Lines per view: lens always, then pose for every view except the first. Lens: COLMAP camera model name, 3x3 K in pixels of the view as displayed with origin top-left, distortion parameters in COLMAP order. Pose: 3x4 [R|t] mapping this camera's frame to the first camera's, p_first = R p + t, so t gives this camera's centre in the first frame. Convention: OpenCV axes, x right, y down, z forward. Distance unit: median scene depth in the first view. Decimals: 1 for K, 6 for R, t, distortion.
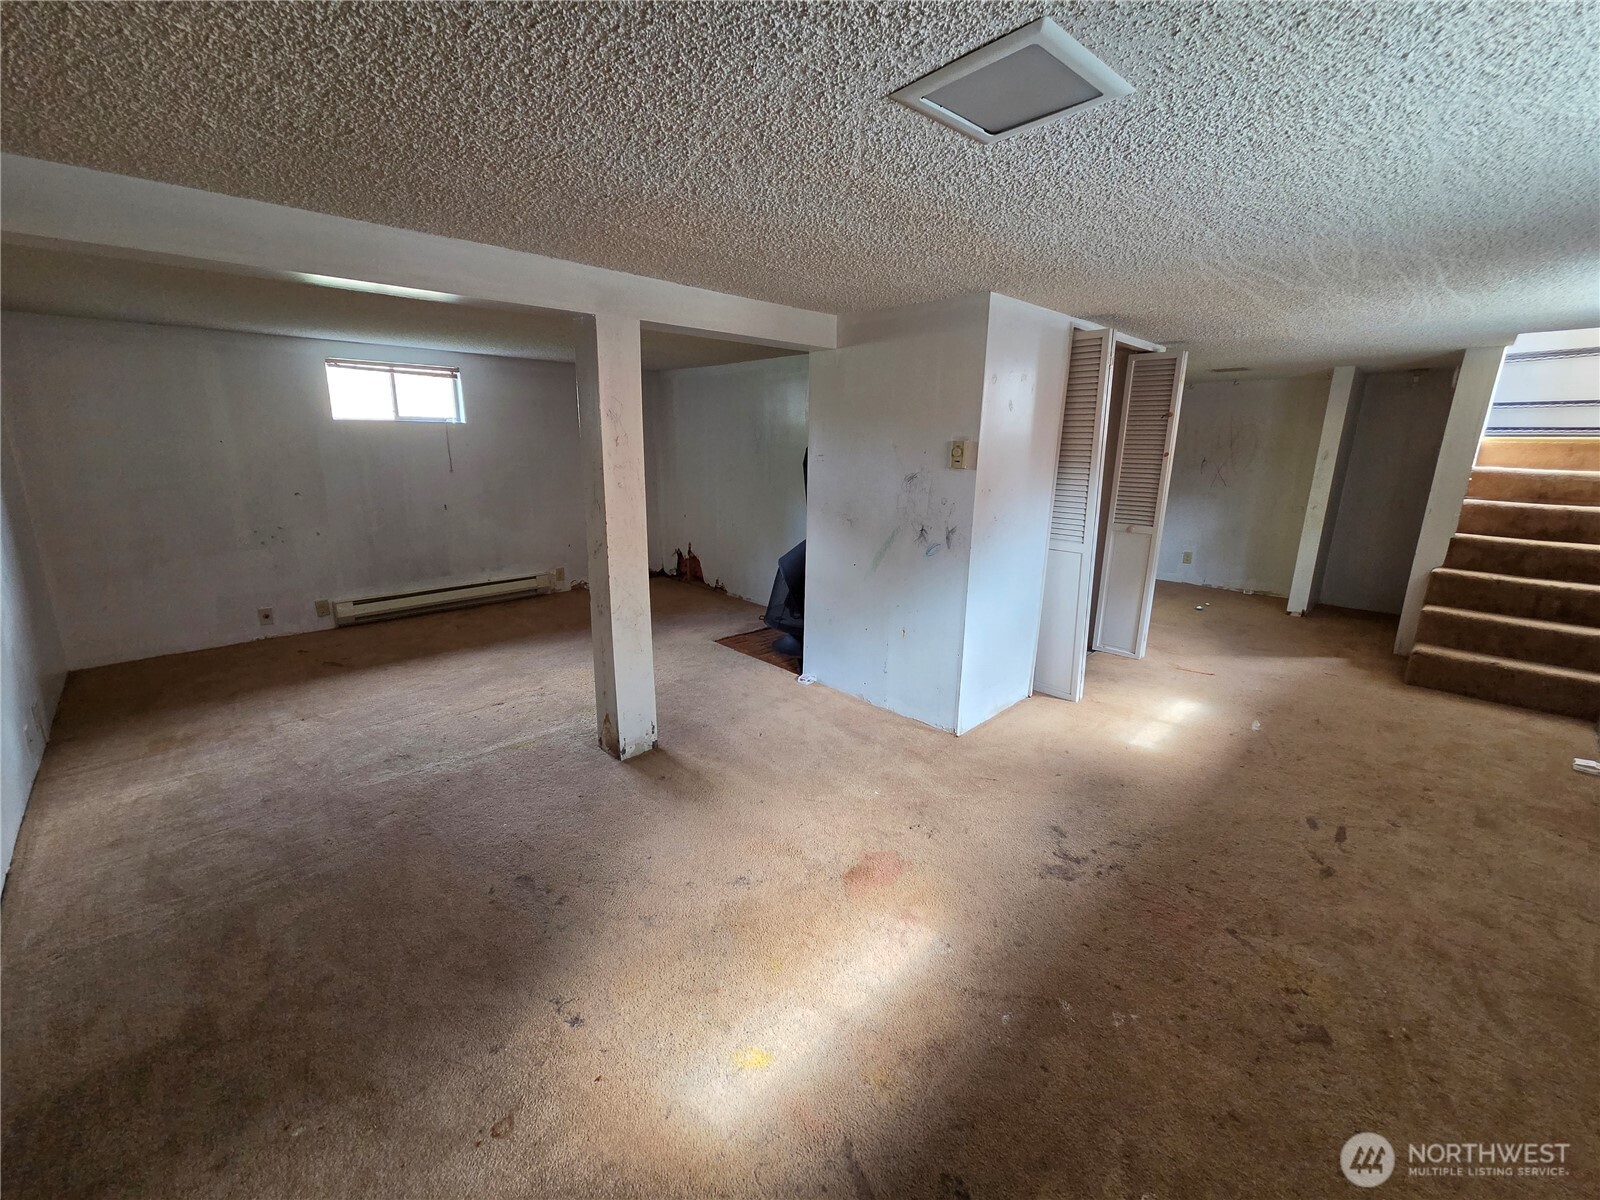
lens RADIAL K [[645.2, 0, 804.5], [0, 645.2, 598.7], [0, 0, 1]] dist [0.001261, 0.000232]
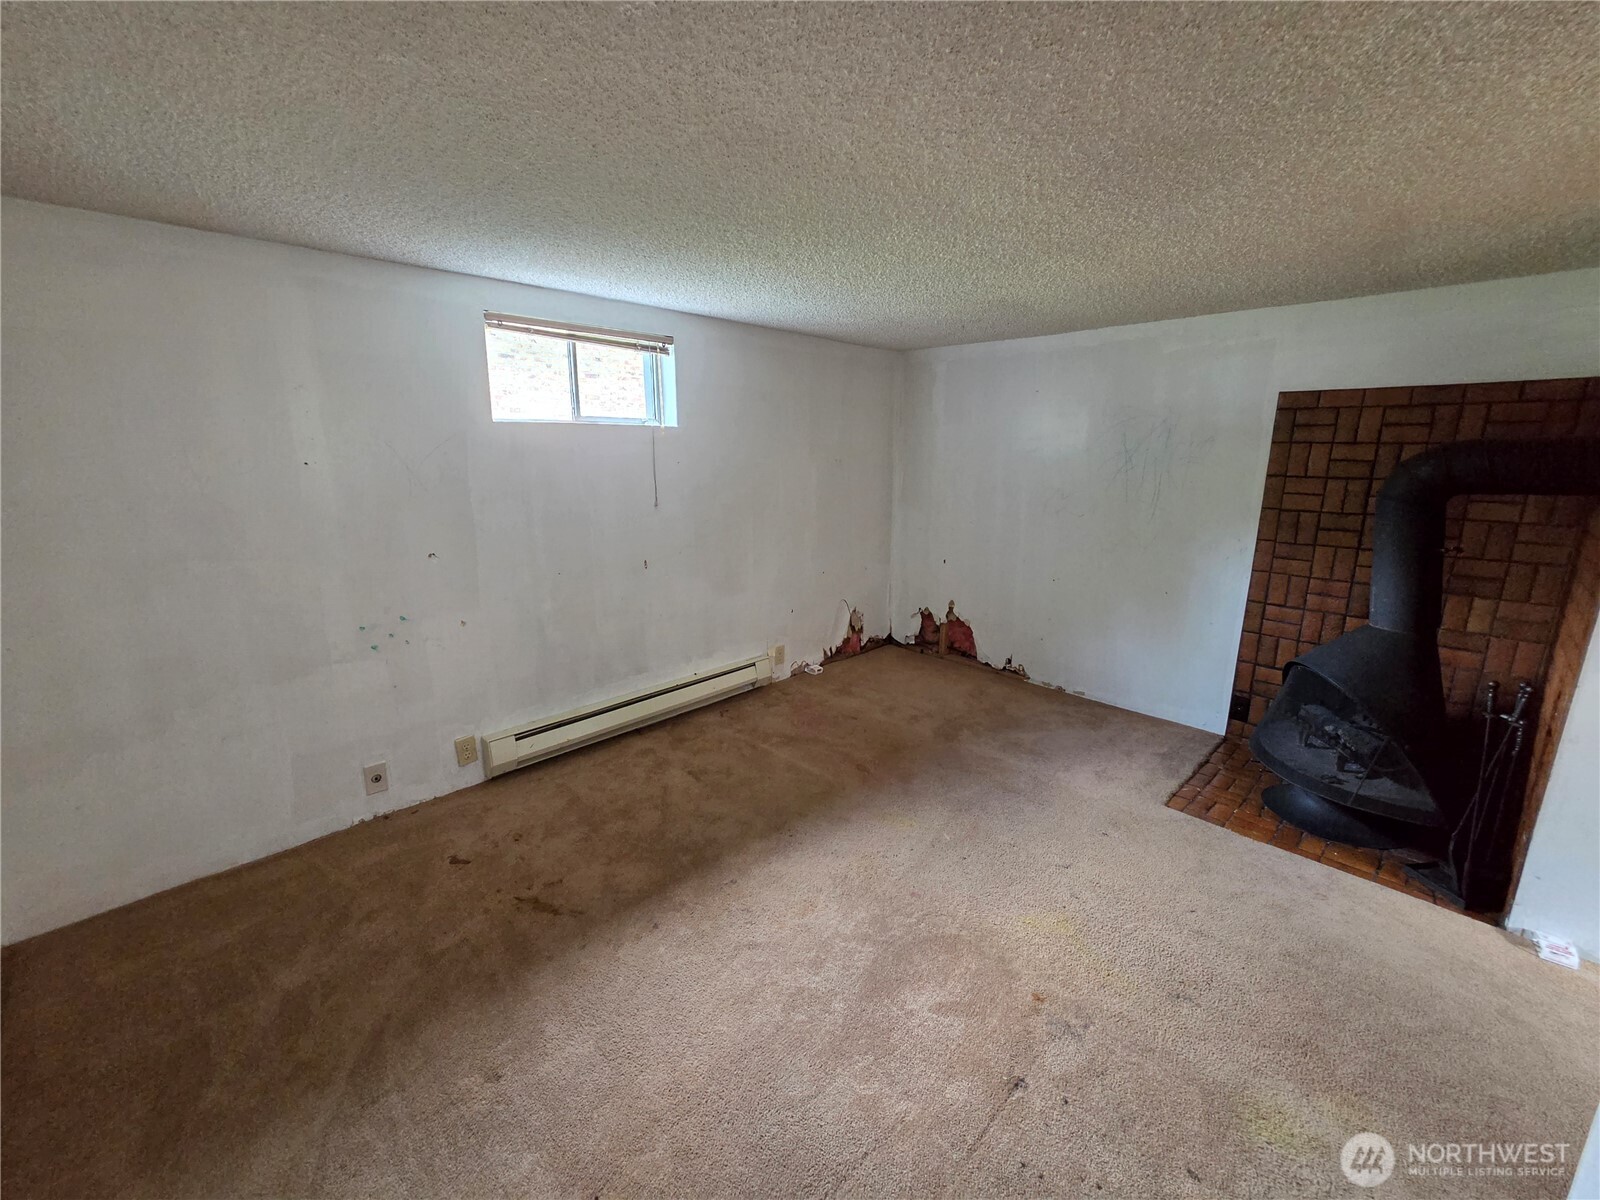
lens RADIAL K [[647.6, 0, 804.3], [0, 647.6, 589.1], [0, 0, 1]] dist [-0.009868, -0.000087]
pose [[0.999940, -0.009168, 0.006006, -0.442186], [0.009330, 0.999578, -0.027502, -0.107383], [-0.005751, 0.027557, 0.999604, 0.417922]]
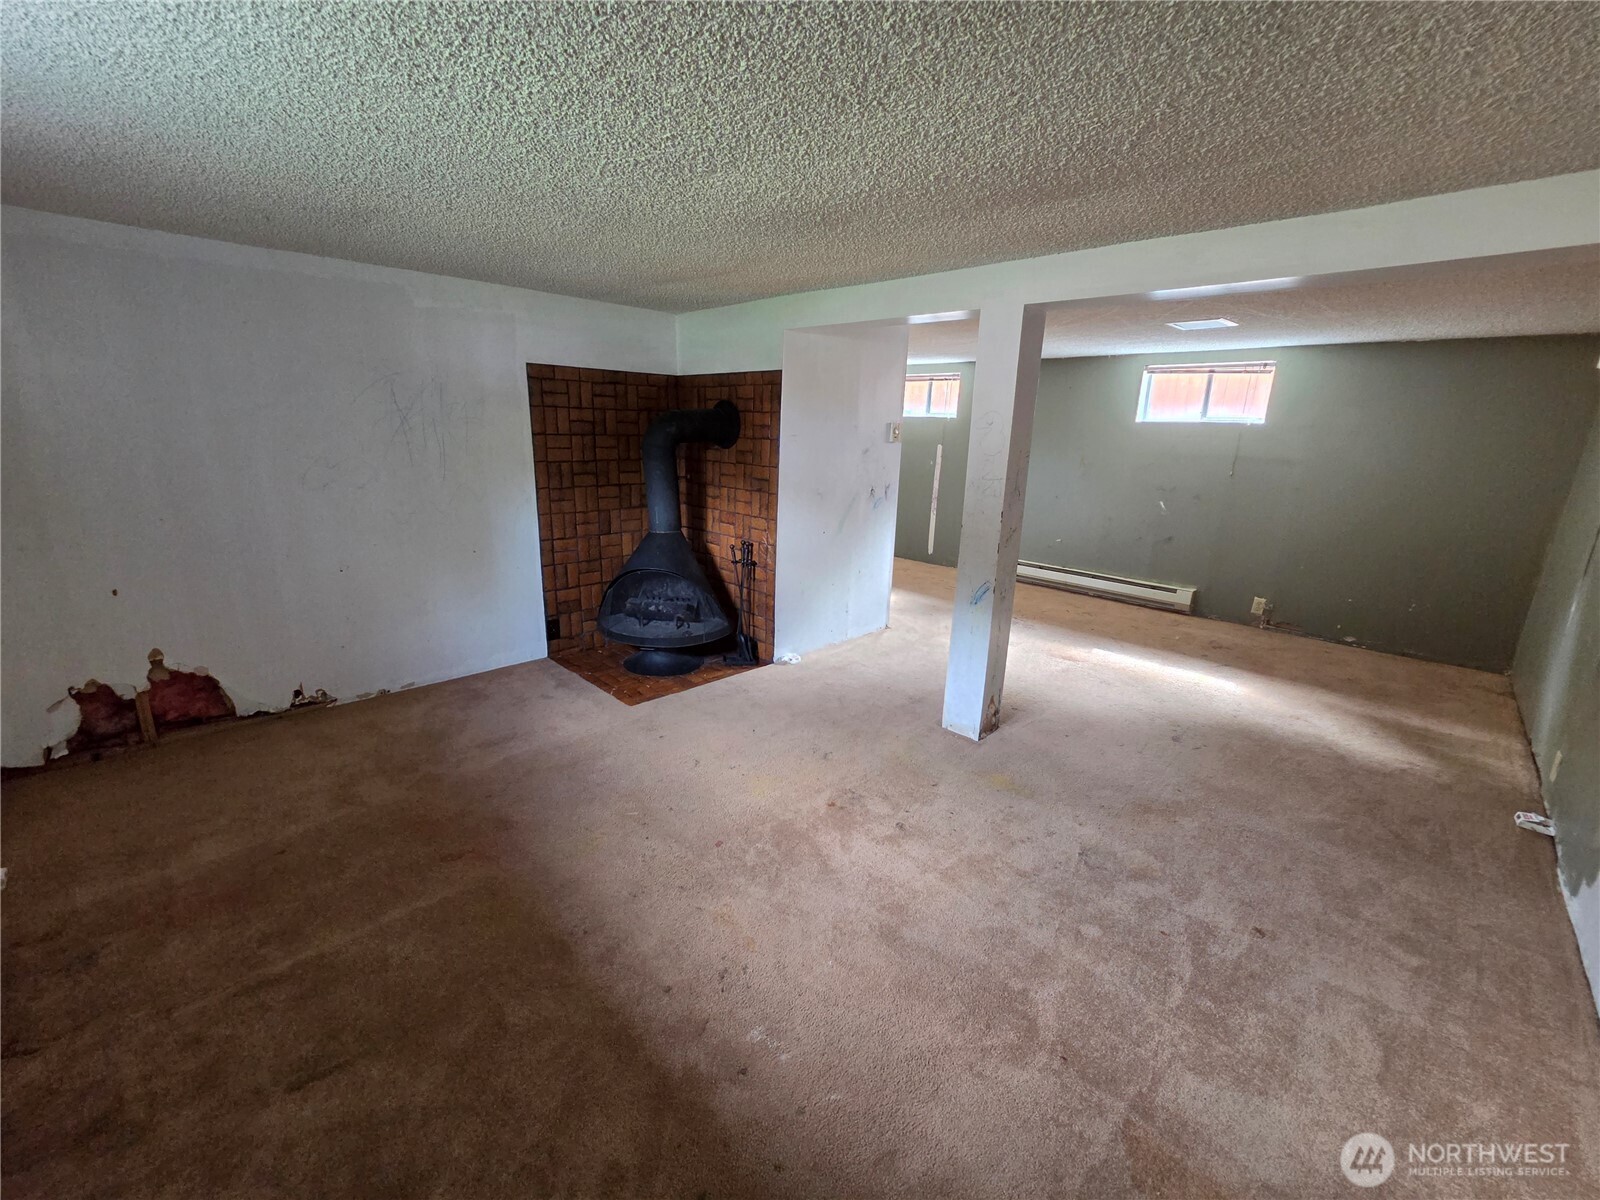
lens RADIAL K [[654.5, 0, 804.0], [0, 654.5, 596.2], [0, 0, 1]] dist [0.000058, -0.000135]
pose [[-0.018005, -0.272735, 0.961921, -0.768114], [0.208159, 0.939973, 0.270409, -0.192877], [-0.977929, 0.205101, 0.039848, 0.736995]]
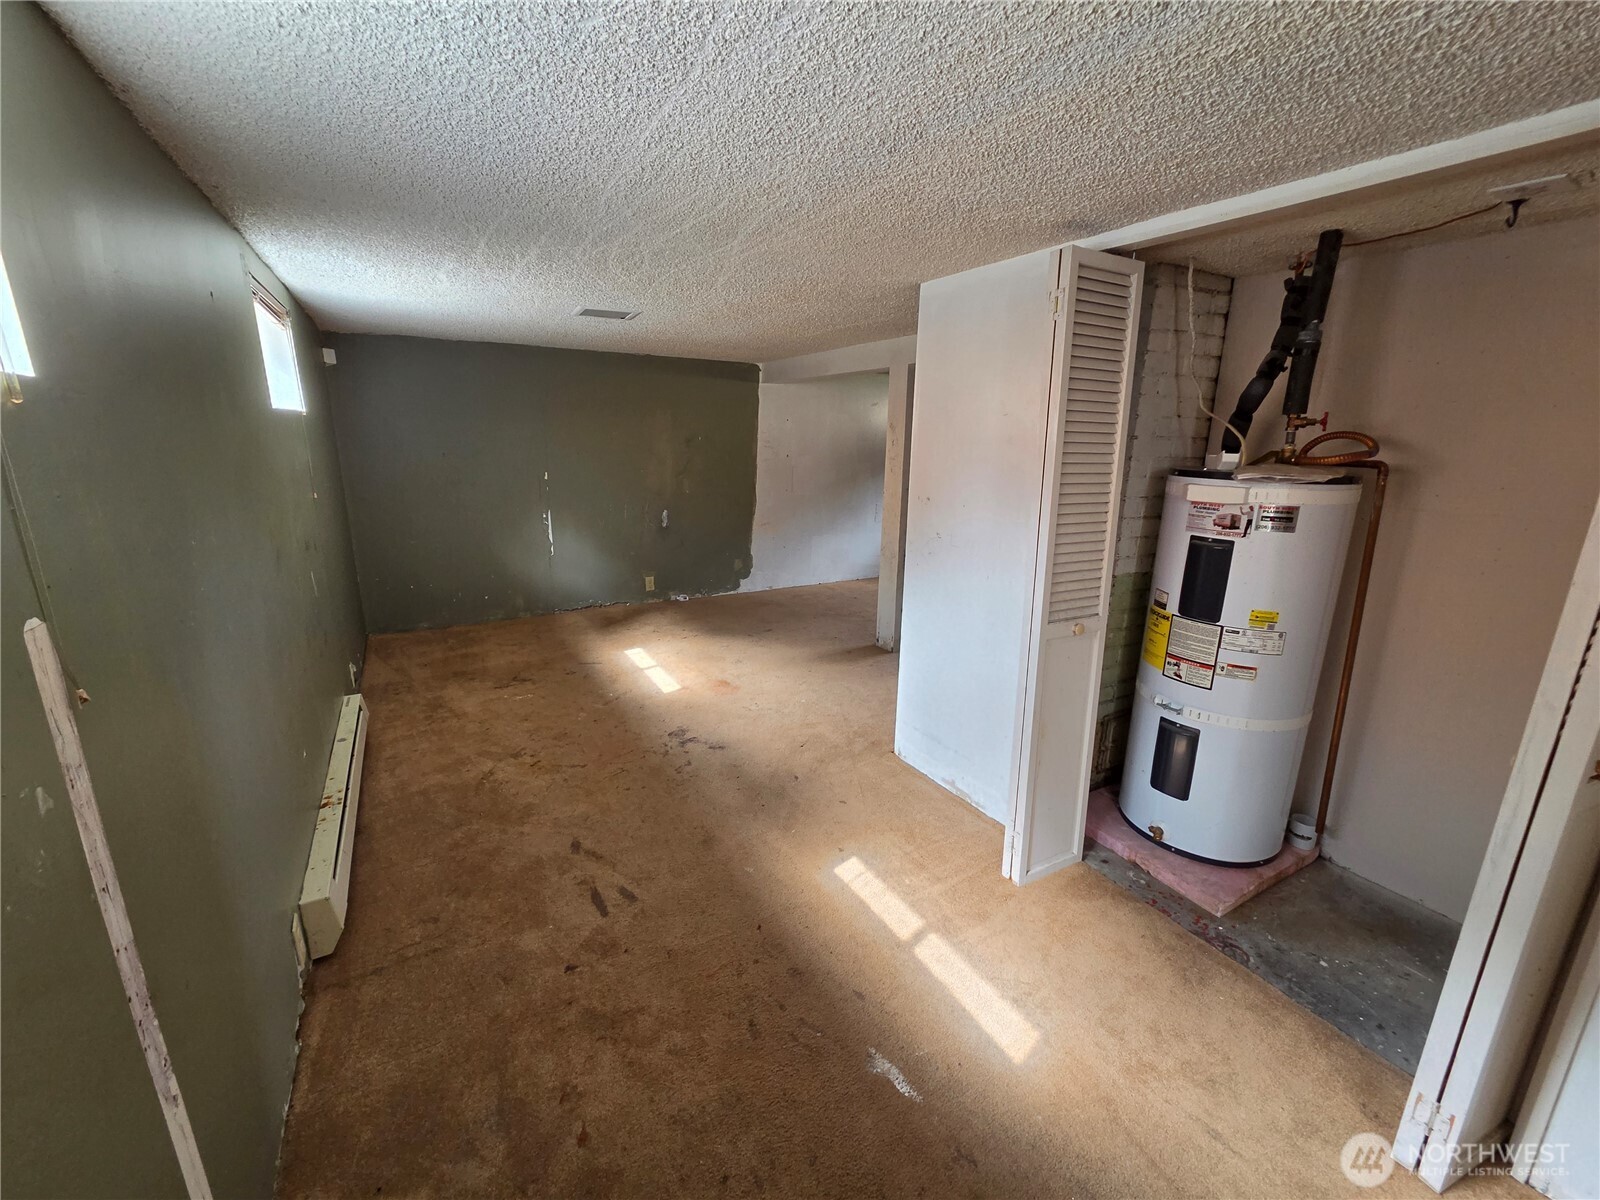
lens RADIAL K [[654.5, 0, 804.0], [0, 654.5, 596.2], [0, 0, 1]] dist [0.000058, -0.000135]
pose [[-0.239043, 0.212891, -0.947384, 0.748046], [-0.254283, 0.927895, 0.272672, -0.151734], [0.937123, 0.306084, -0.167673, 0.639801]]
